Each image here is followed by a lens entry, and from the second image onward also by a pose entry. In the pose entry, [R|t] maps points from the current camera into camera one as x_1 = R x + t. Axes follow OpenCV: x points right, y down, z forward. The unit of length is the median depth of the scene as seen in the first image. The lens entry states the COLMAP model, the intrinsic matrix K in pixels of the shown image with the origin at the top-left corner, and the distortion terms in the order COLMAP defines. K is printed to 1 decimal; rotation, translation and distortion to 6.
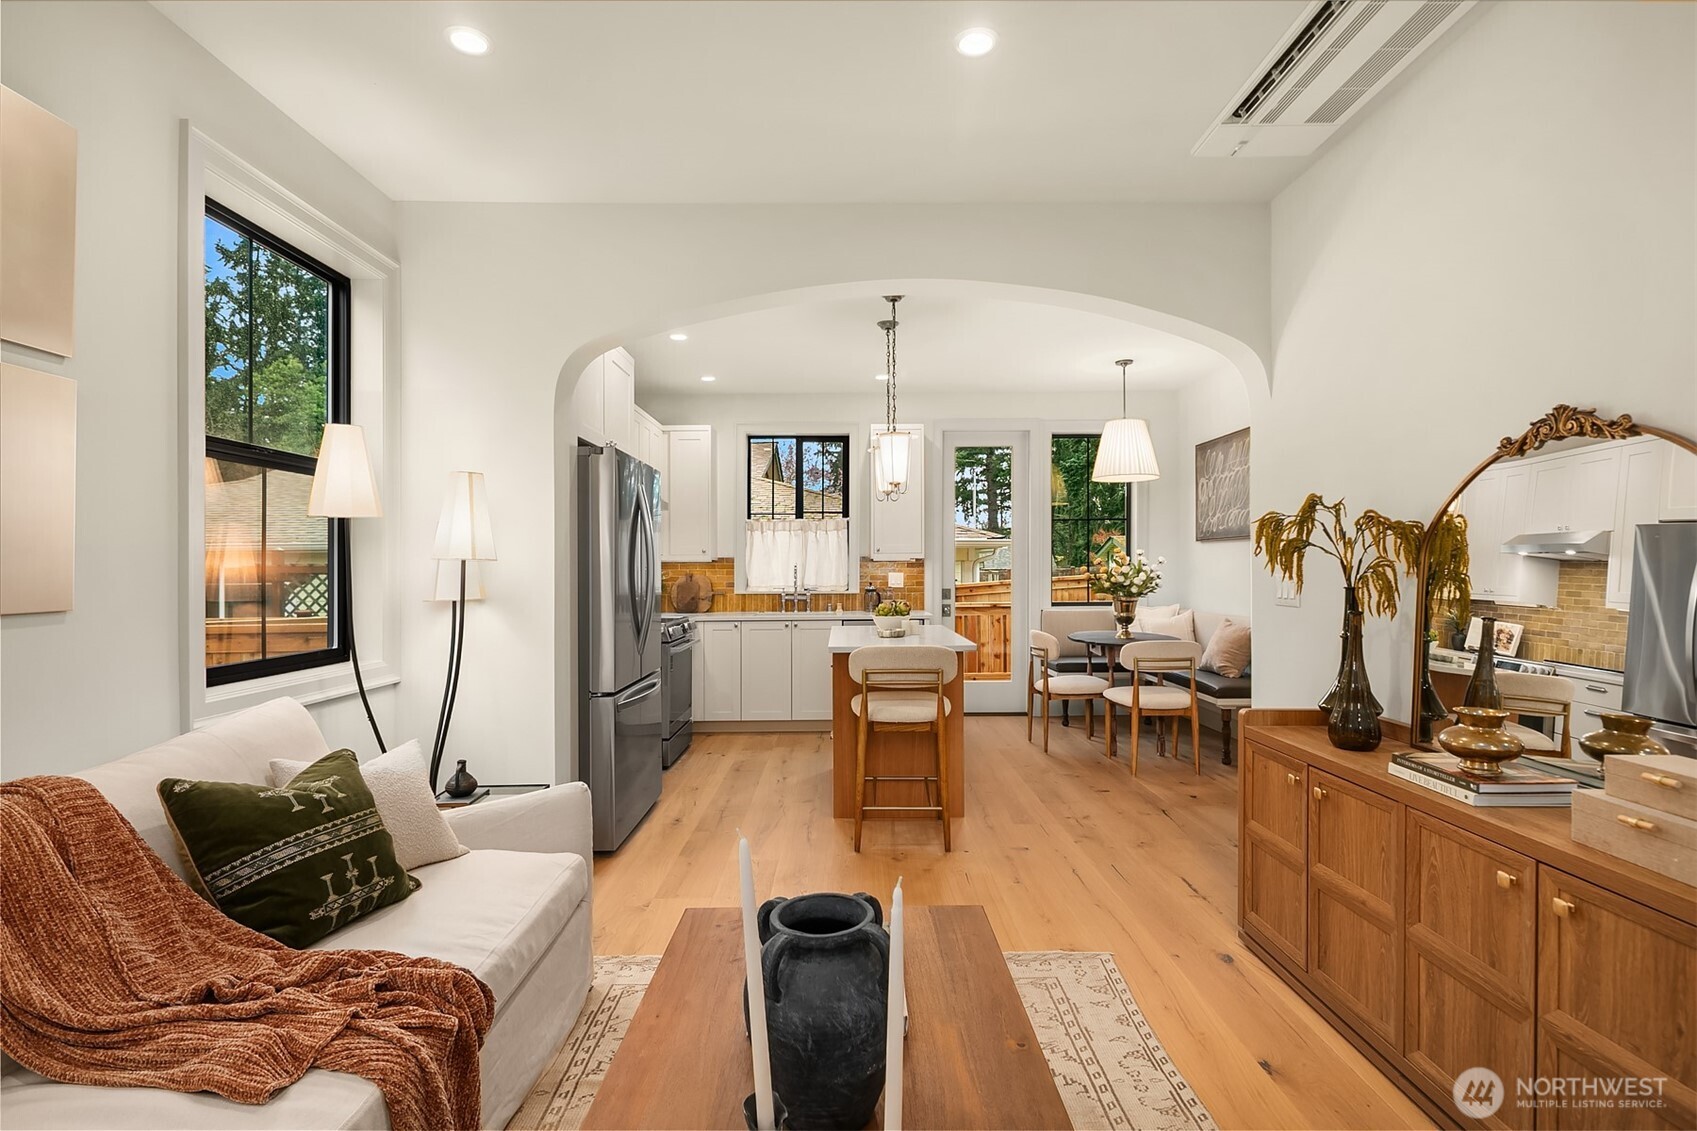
lens RADIAL K [[816.6, 0, 856.0], [0, 816.6, 551.0], [0, 0, 1]] dist [-0.002751, -0.000570]
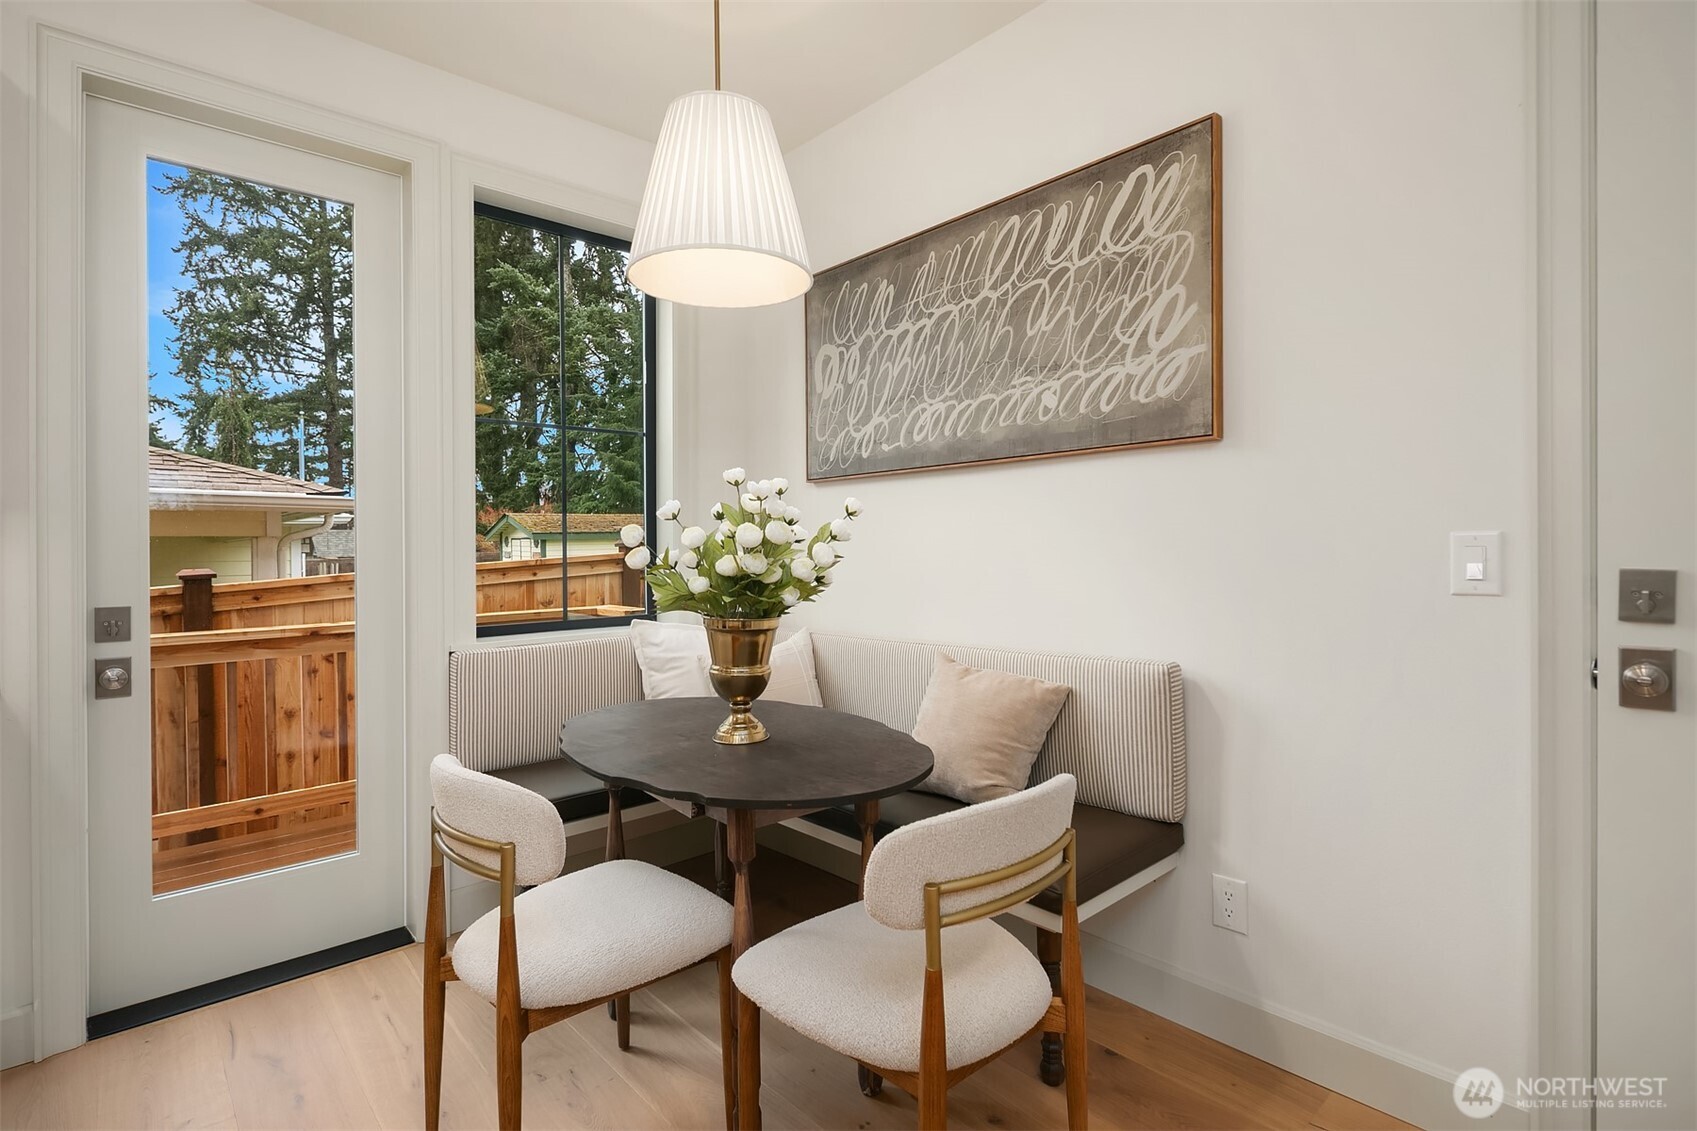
lens RADIAL K [[816.6, 0, 856.0], [0, 816.6, 551.0], [0, 0, 1]] dist [-0.002751, -0.000570]
pose [[0.744516, -0.007137, 0.667566, 0.119262], [-0.004010, 0.999877, 0.015162, 0.020003], [-0.667593, -0.013965, 0.744396, 0.608991]]
